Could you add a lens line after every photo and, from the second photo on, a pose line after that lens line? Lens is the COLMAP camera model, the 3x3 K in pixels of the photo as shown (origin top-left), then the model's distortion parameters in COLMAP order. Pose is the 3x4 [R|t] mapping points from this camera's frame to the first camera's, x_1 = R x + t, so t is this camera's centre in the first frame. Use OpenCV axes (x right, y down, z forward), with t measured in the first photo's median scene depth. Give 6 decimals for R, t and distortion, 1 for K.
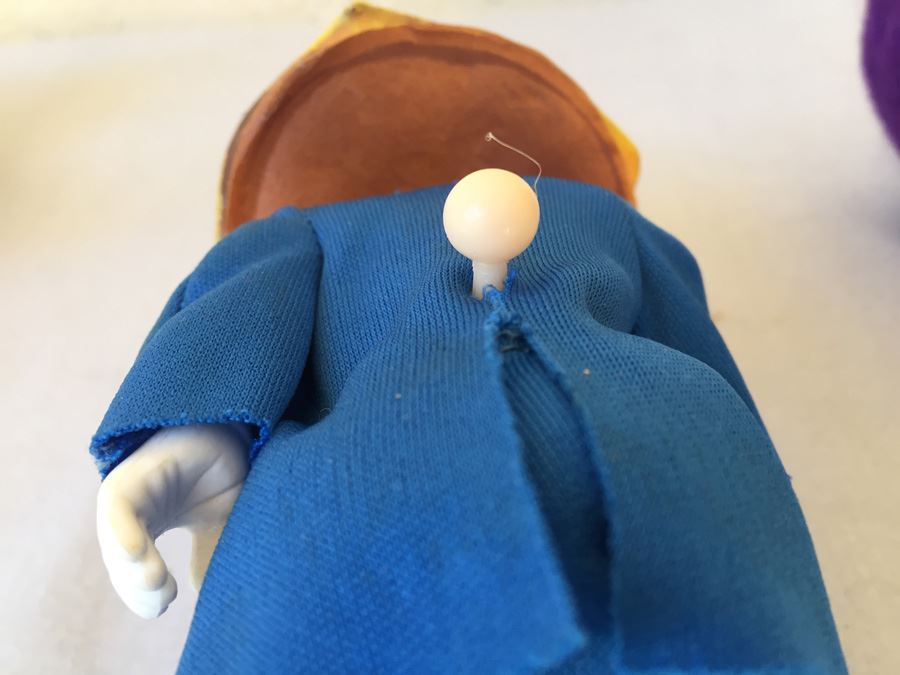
lens RADIAL K [[769.1, 0, 450.0], [0, 769.1, 337.5], [0, 0, 1]] dist [0.071165, -0.143530]
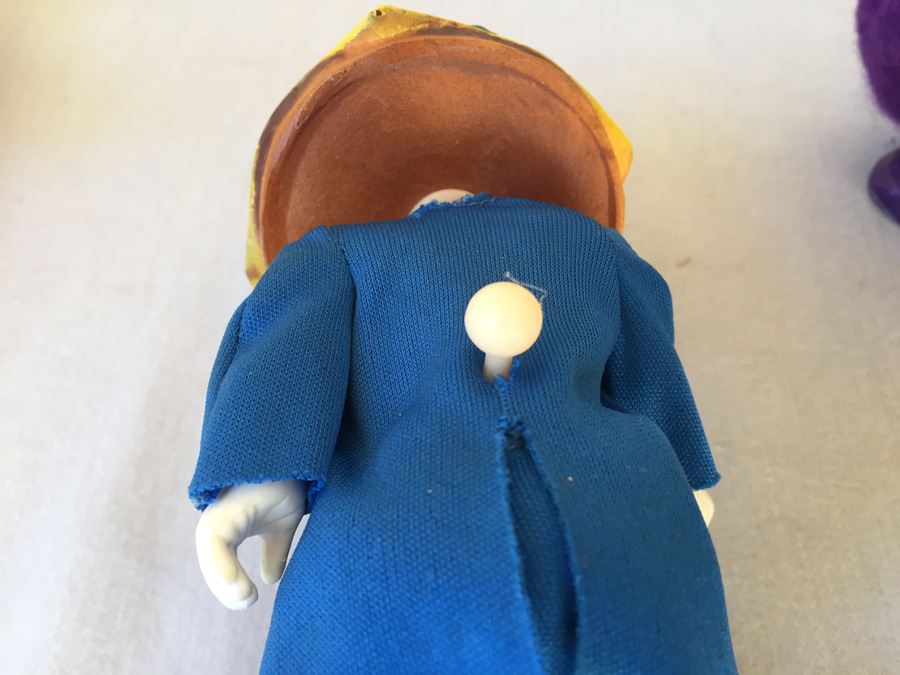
lens RADIAL K [[749.7, 0, 448.2], [0, 749.7, 324.0], [0, 0, 1]] dist [0.075108, -0.136267]
pose [[0.998503, 0.043708, 0.032898, -0.081099], [-0.050217, 0.970878, 0.234254, -0.462200], [-0.021701, -0.235555, 0.971619, -0.188386]]
